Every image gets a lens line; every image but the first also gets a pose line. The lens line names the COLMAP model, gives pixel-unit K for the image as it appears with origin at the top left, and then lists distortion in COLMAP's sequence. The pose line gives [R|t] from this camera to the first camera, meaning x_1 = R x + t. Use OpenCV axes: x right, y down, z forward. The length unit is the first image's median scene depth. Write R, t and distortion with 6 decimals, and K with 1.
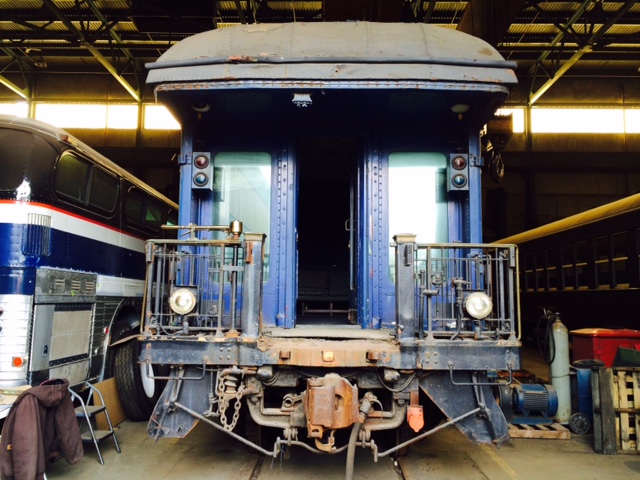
lens RADIAL K [[543.1, 0, 320.0], [0, 543.1, 240.0], [0, 0, 1]] dist [0.073956, -0.007292]
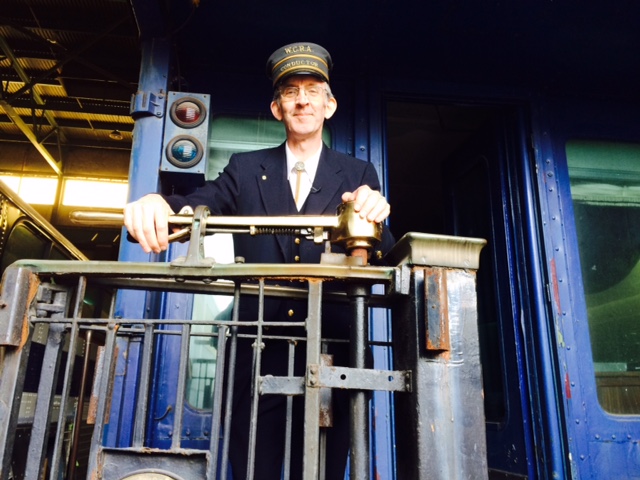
lens RADIAL K [[543.1, 0, 320.0], [0, 543.1, 240.0], [0, 0, 1]] dist [0.073956, -0.007292]
pose [[0.990015, 0.047304, 0.132785, -0.167800], [-0.023653, 0.984402, -0.174337, 0.026194], [-0.138961, 0.169456, 0.975692, 0.587198]]
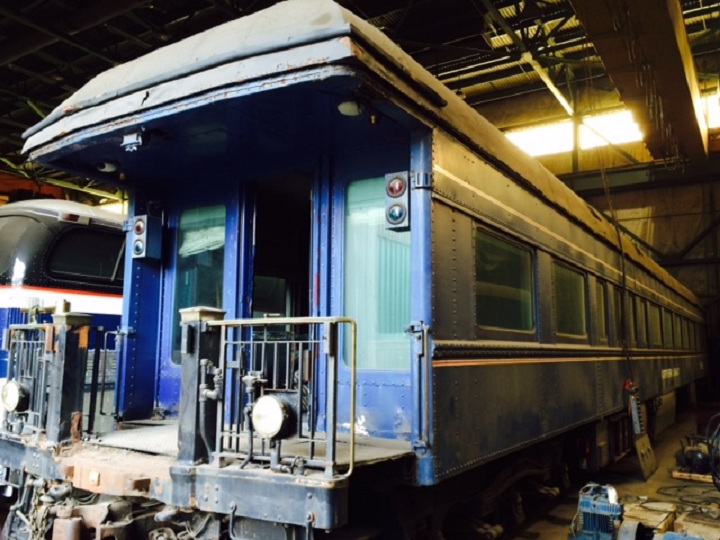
lens RADIAL K [[611.0, 0, 360.0], [0, 611.0, 270.0], [0, 0, 1]] dist [0.073956, -0.007292]
pose [[0.848634, -0.071726, -0.524096, 0.596903], [0.059250, 0.997419, -0.040564, -0.012617], [0.525652, 0.003372, 0.850693, 0.345289]]
